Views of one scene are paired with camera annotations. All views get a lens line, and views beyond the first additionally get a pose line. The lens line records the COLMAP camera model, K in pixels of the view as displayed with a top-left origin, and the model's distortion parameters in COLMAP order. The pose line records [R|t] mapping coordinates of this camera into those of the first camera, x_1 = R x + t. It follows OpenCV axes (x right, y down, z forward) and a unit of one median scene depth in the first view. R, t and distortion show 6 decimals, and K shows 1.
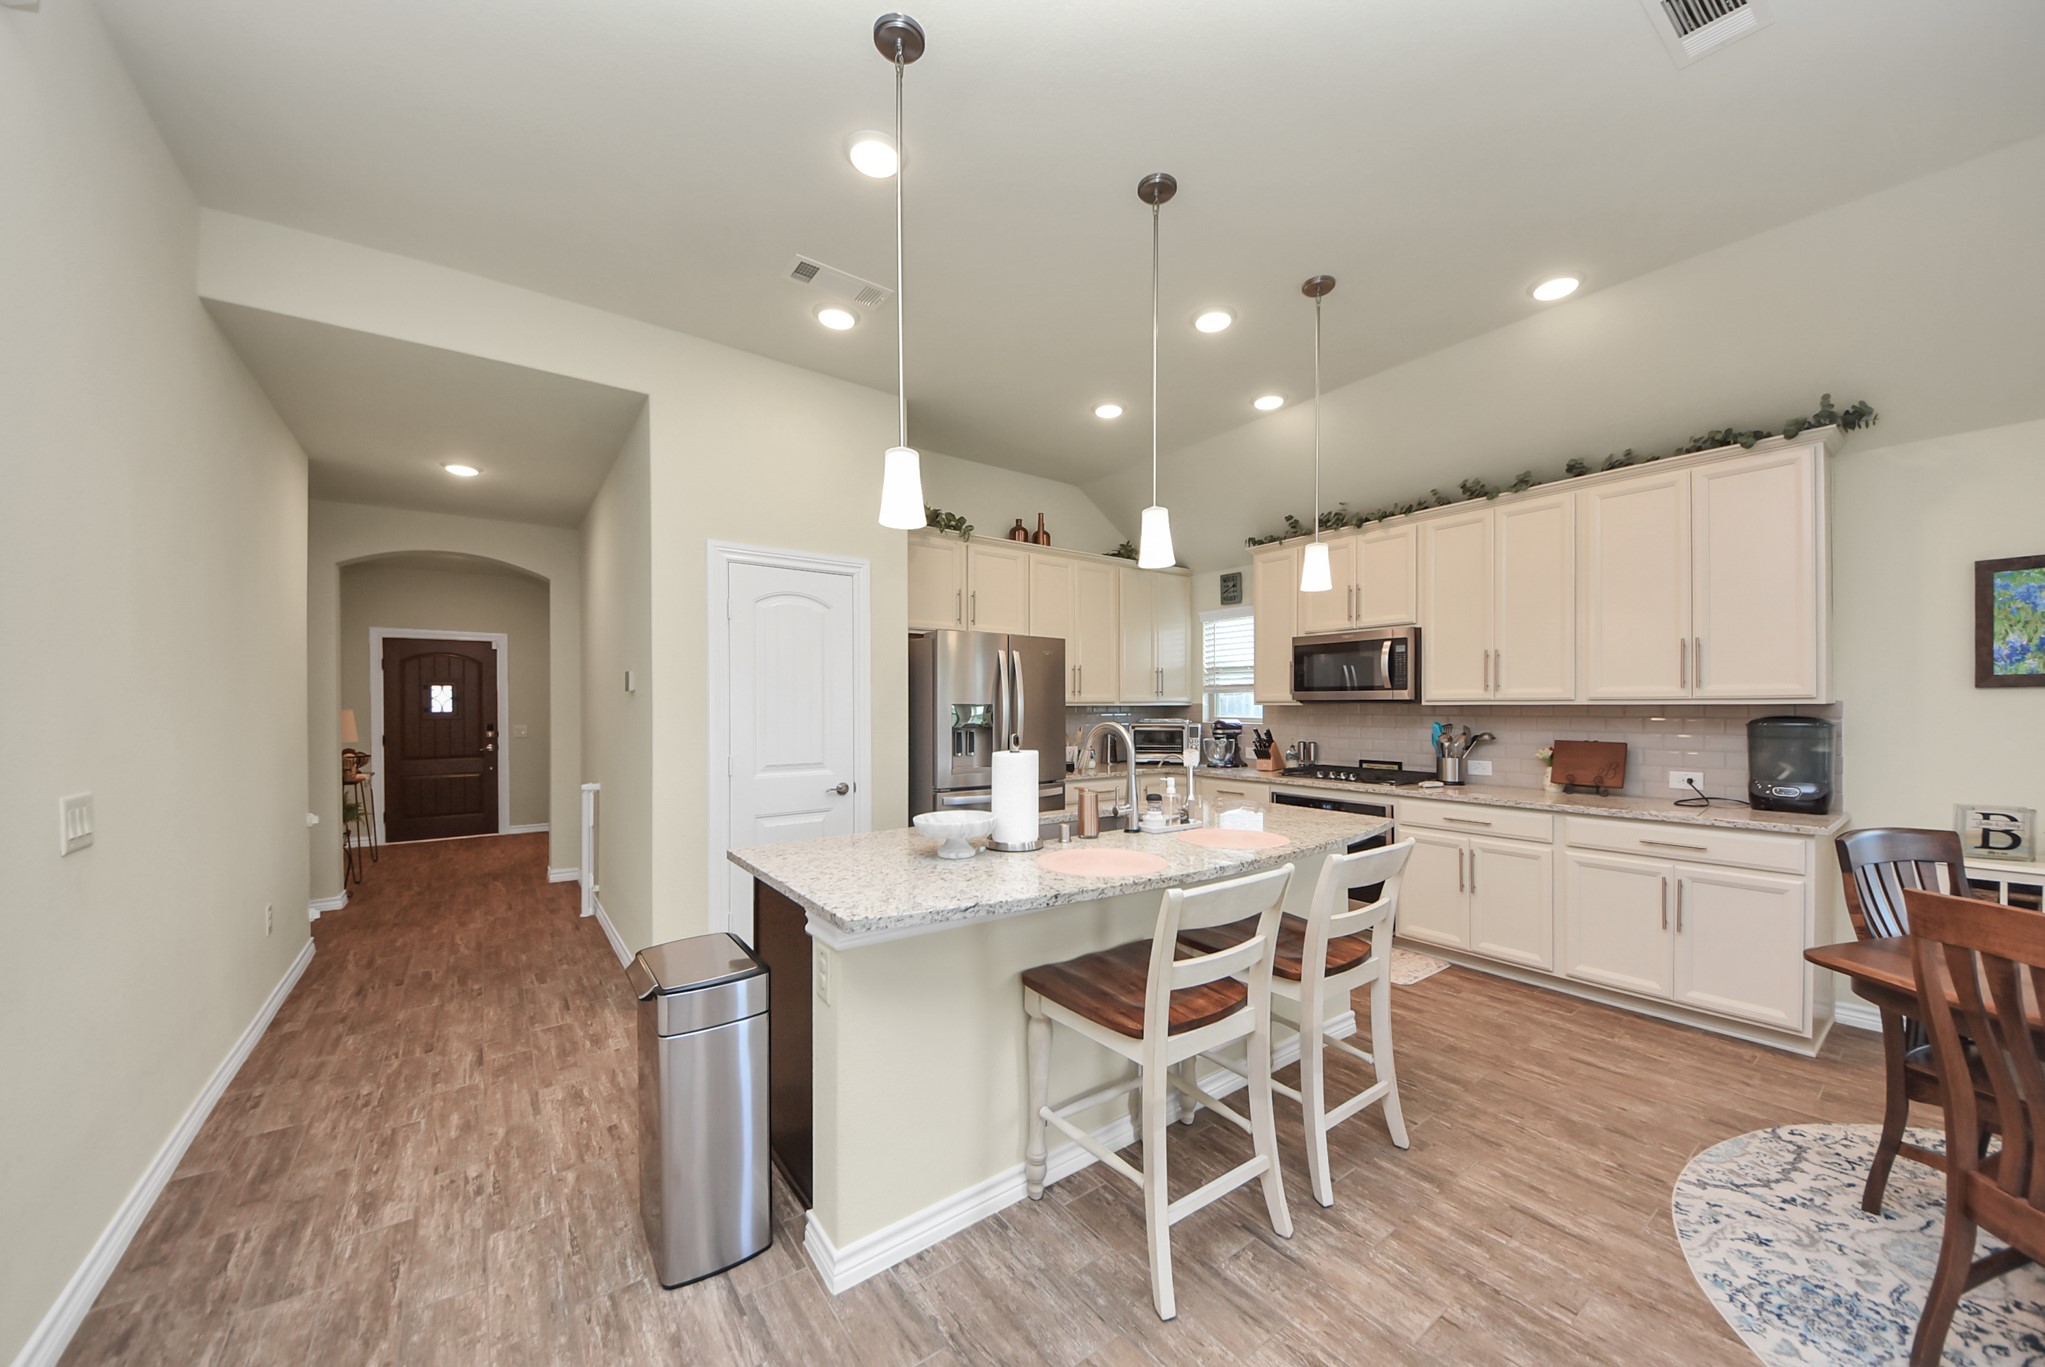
lens RADIAL K [[745.5, 0, 1036.0], [0, 745.5, 703.9], [0, 0, 1]] dist [0.000886, -0.000434]
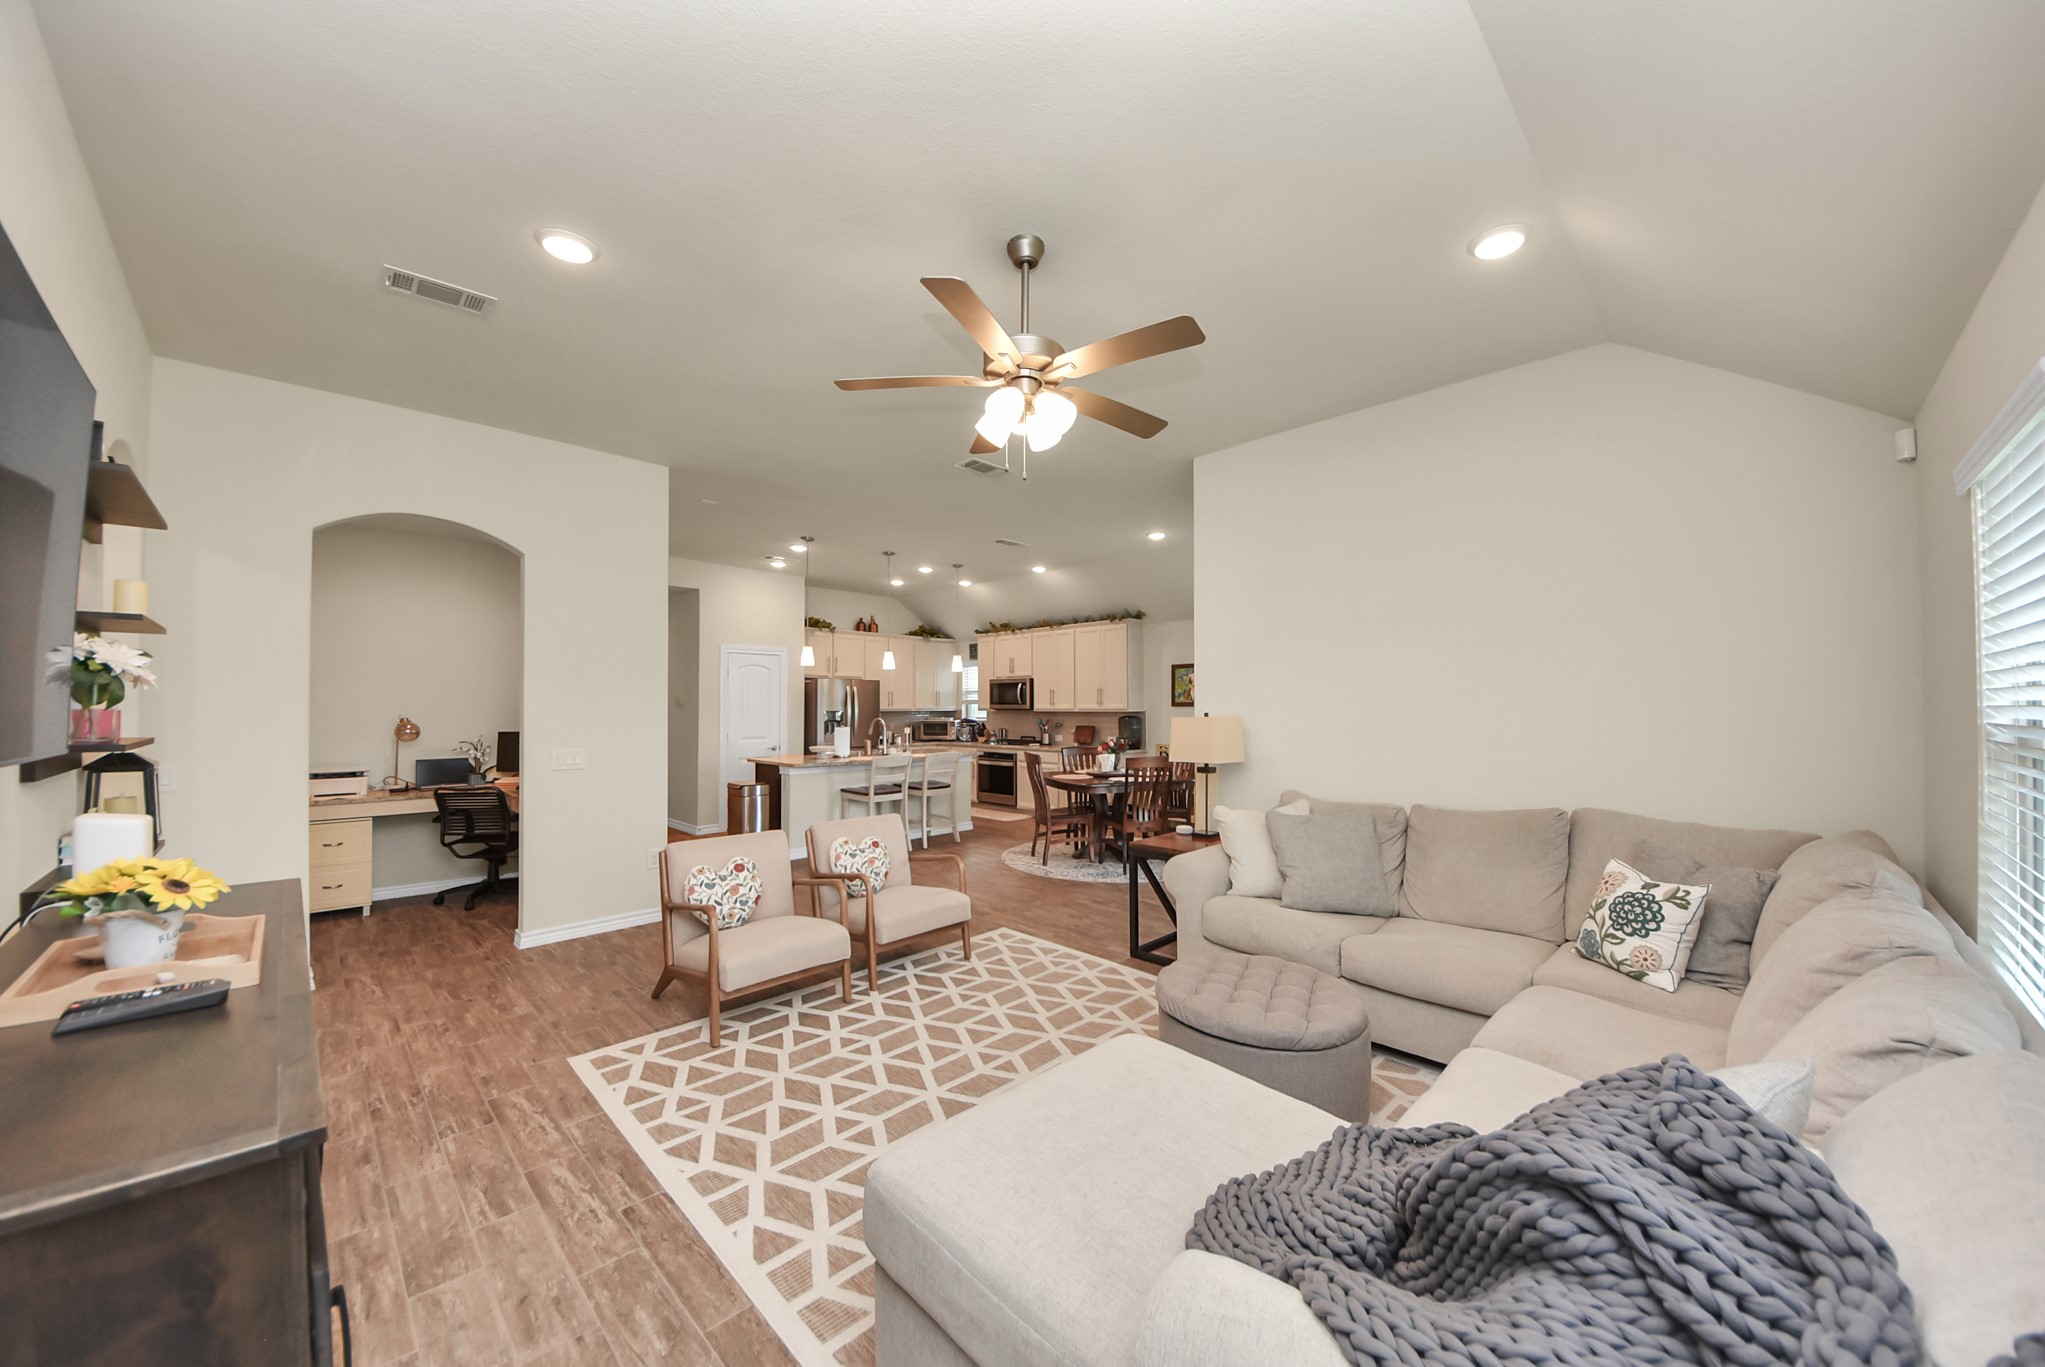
lens RADIAL K [[745.5, 0, 1063.6], [0, 745.5, 702.3], [0, 0, 1]] dist [0.000886, -0.000434]
pose [[0.985147, -0.001036, 0.171709, 0.202096], [0.001640, 0.999993, -0.003374, -0.017817], [-0.171704, 0.003605, 0.985142, -1.273639]]
